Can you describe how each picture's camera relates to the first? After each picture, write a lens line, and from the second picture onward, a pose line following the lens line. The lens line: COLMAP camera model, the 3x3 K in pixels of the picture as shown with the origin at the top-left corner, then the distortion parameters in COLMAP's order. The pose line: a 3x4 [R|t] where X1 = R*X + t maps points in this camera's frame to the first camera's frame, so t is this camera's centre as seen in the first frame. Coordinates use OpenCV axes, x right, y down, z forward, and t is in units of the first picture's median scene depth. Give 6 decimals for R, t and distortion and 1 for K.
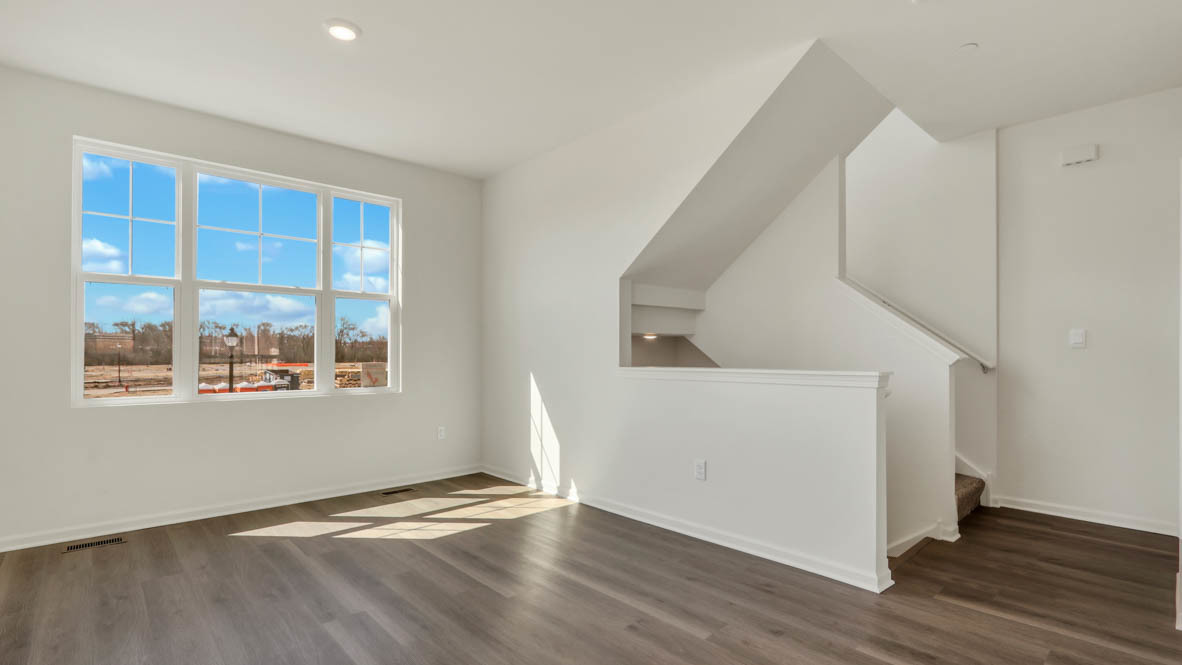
lens RADIAL K [[548.9, 0, 574.4], [0, 548.9, 354.4], [0, 0, 1]] dist [-0.015165, 0.001450]
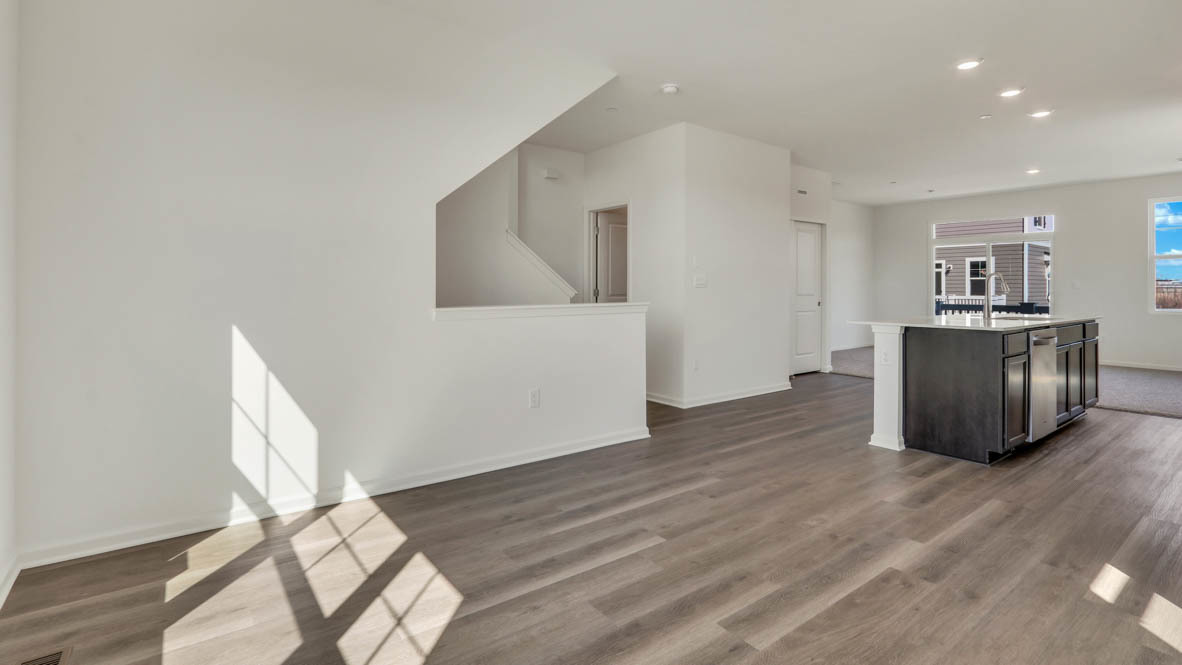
lens RADIAL K [[548.9, 0, 582.6], [0, 548.9, 292.0], [0, 0, 1]] dist [-0.015165, 0.001450]
pose [[0.092133, -0.006910, 0.995723, -0.718224], [0.001111, 0.999976, 0.006837, -0.007079], [-0.995746, 0.000476, 0.092139, 0.681283]]
